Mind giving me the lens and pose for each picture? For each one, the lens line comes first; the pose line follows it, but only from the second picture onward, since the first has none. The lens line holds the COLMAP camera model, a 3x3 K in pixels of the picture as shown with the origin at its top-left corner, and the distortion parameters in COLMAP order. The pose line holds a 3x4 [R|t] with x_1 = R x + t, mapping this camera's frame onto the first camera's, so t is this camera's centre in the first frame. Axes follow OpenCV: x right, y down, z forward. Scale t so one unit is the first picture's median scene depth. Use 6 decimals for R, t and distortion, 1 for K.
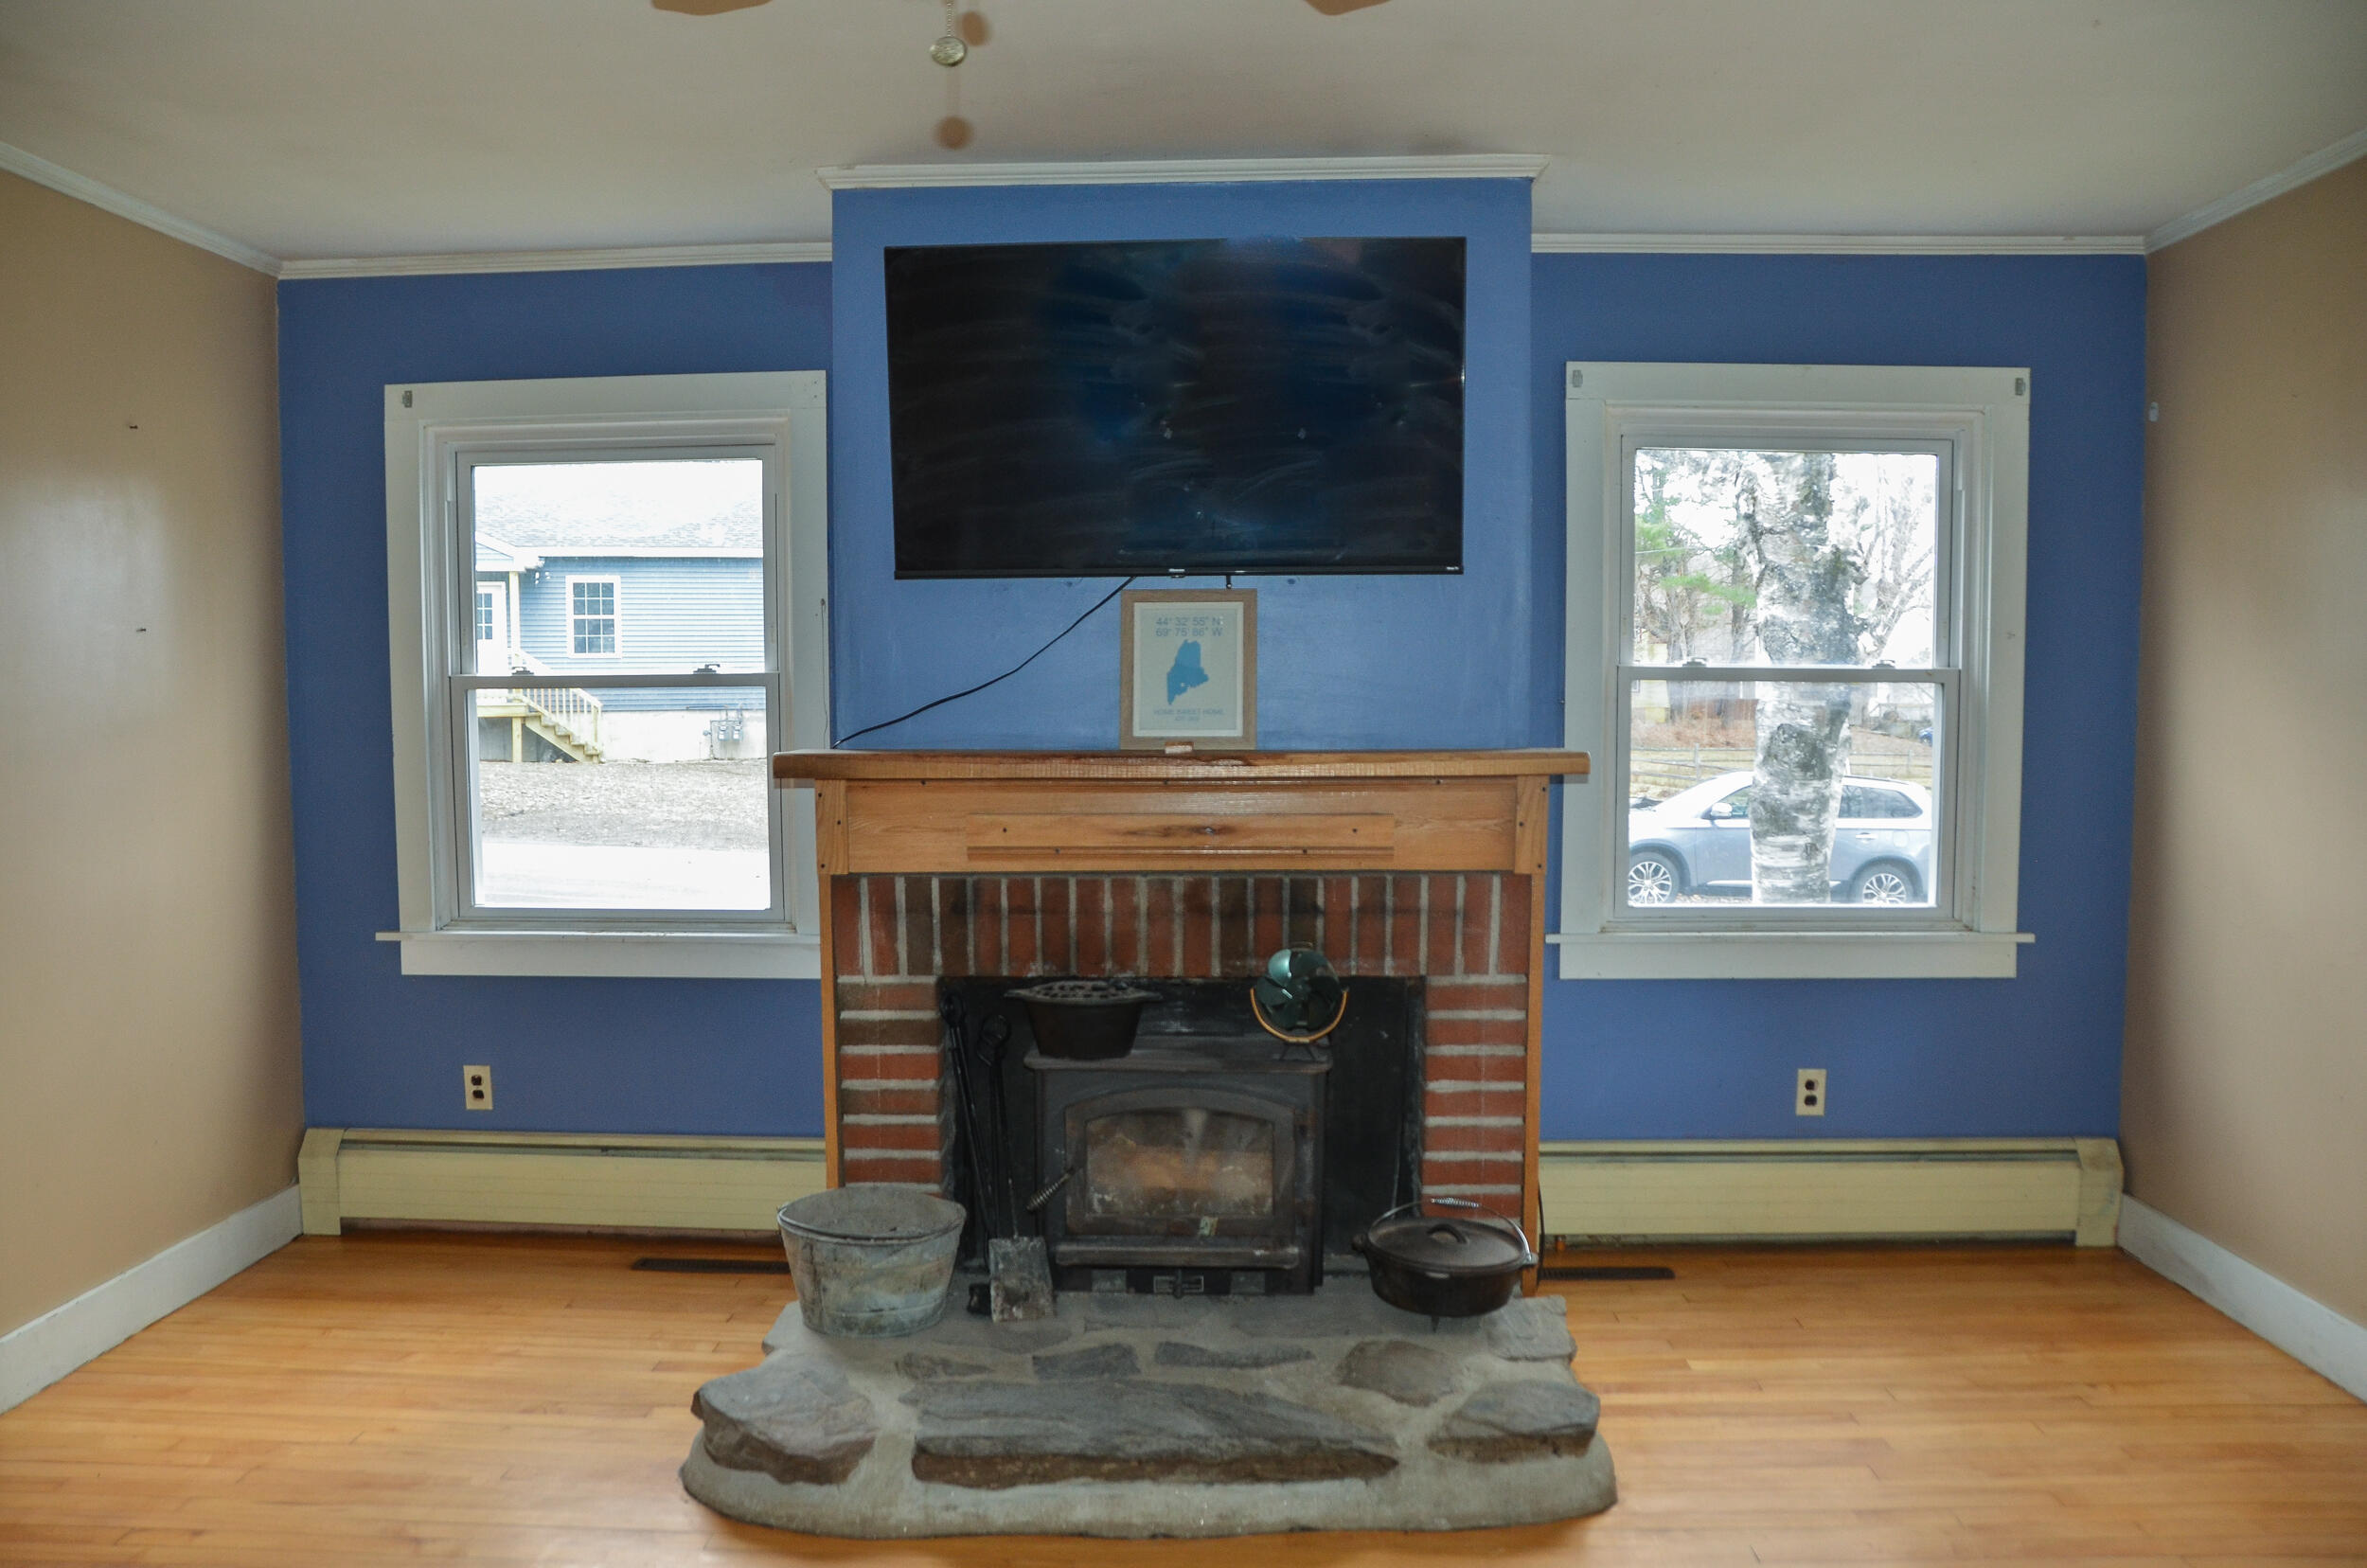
lens RADIAL K [[1843.1, 0, 1165.5], [0, 1843.1, 831.8], [0, 0, 1]] dist [-0.162230, 0.115753]
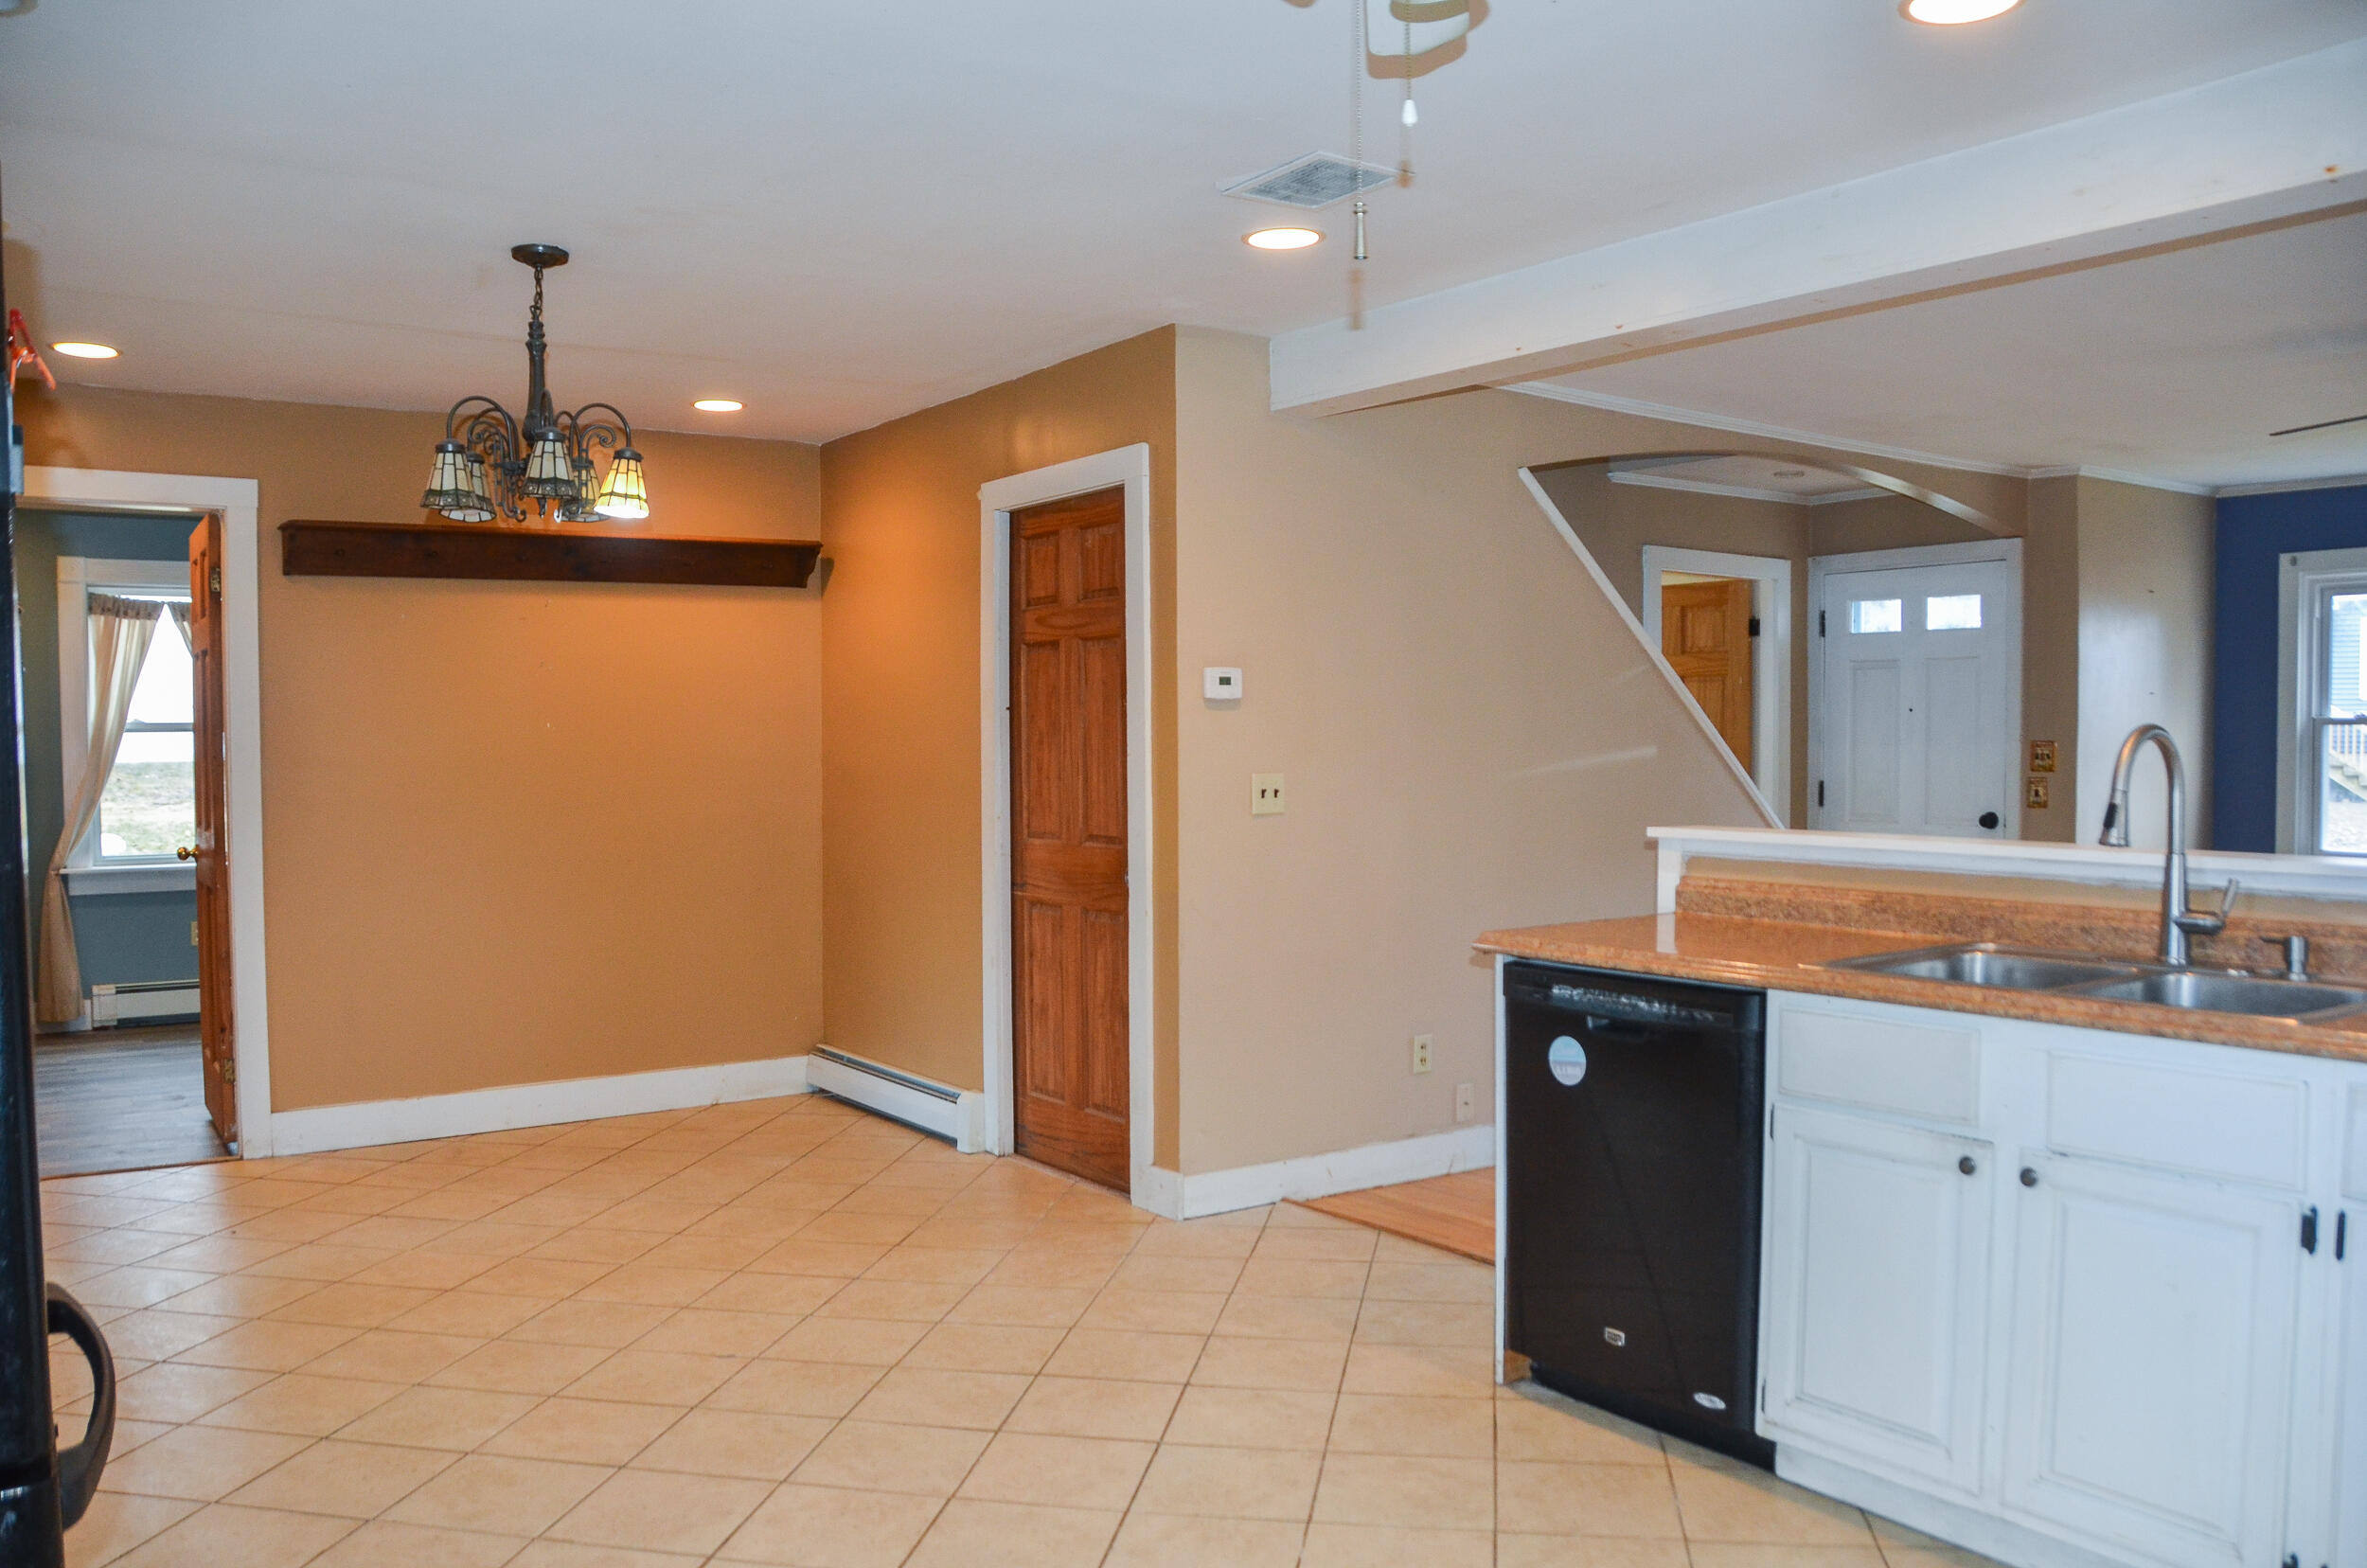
lens RADIAL K [[1843.1, 0, 1164.5], [0, 1843.1, 823.2], [0, 0, 1]] dist [-0.162230, 0.115753]
pose [[0.612457, 0.037944, -0.789593, 0.301394], [-0.058953, 0.998258, 0.002244, 0.087970], [0.788302, 0.045175, 0.613627, -1.036201]]
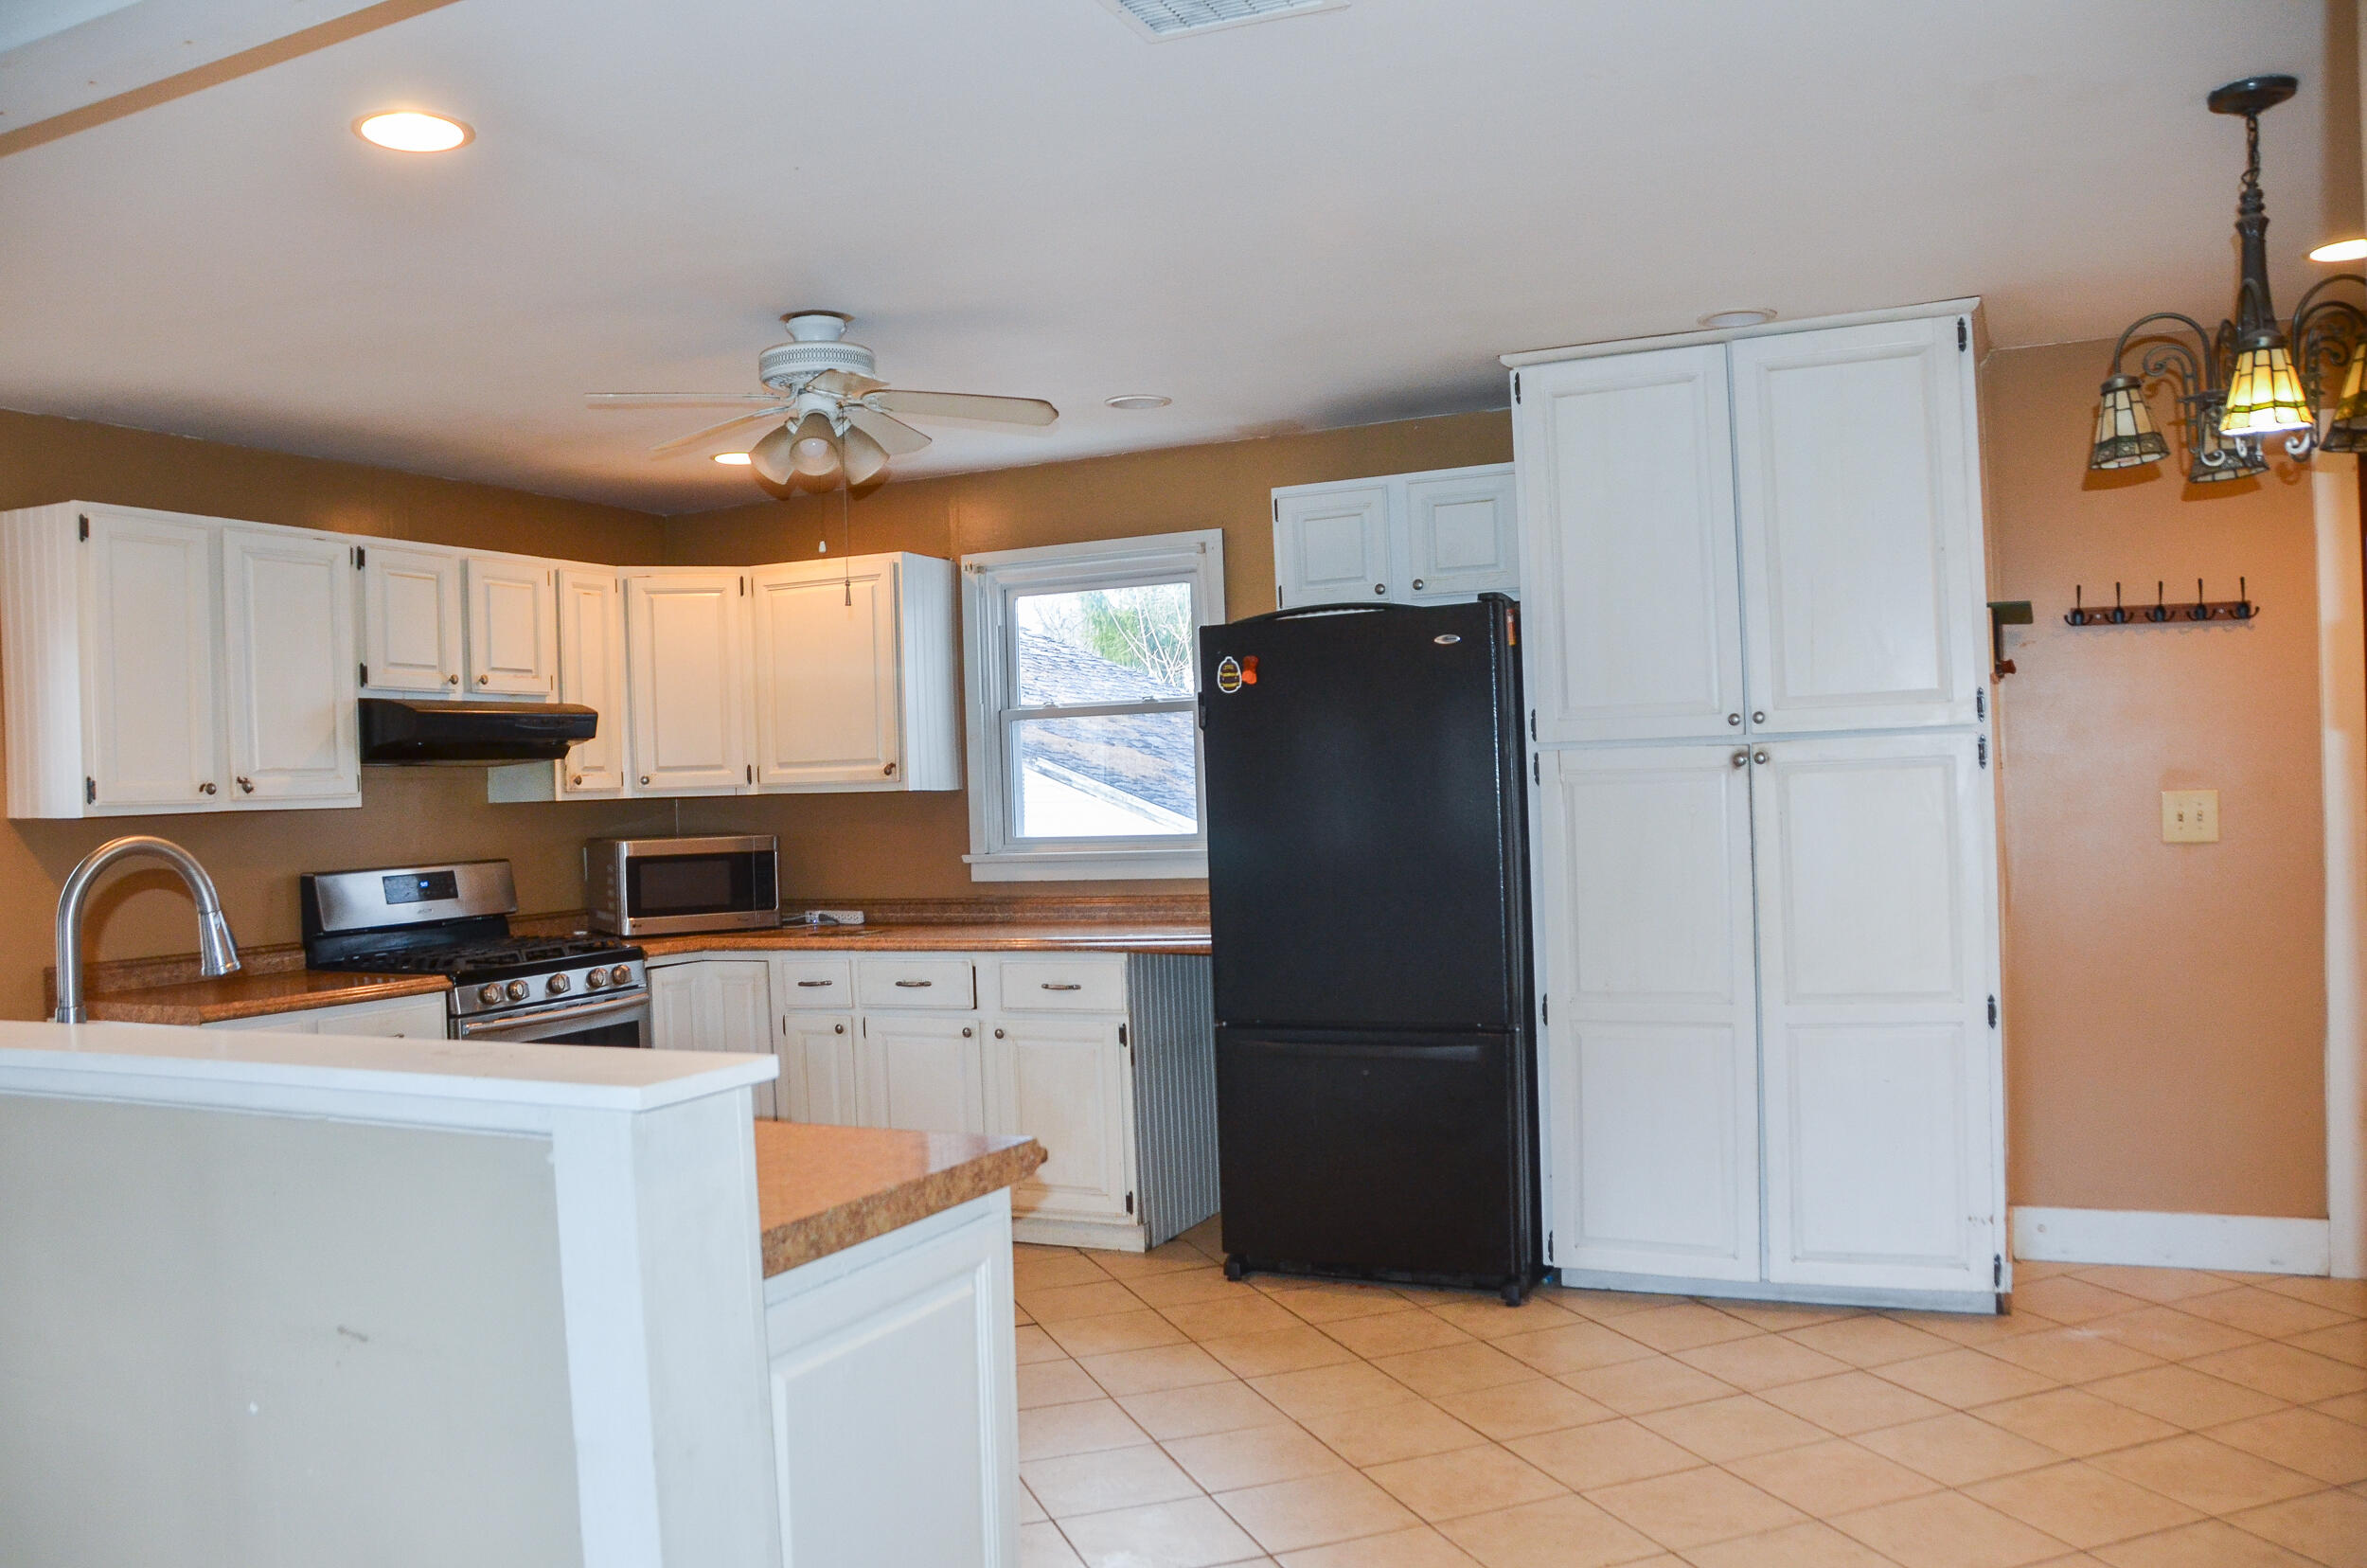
lens RADIAL K [[1843.1, 0, 1172.0], [0, 1843.1, 814.5], [0, 0, 1]] dist [-0.162230, 0.115753]
pose [[-0.919287, 0.033386, 0.392169, -0.589072], [0.070790, 0.994172, 0.081305, -0.006830], [-0.387169, 0.102504, -0.916293, 0.147913]]
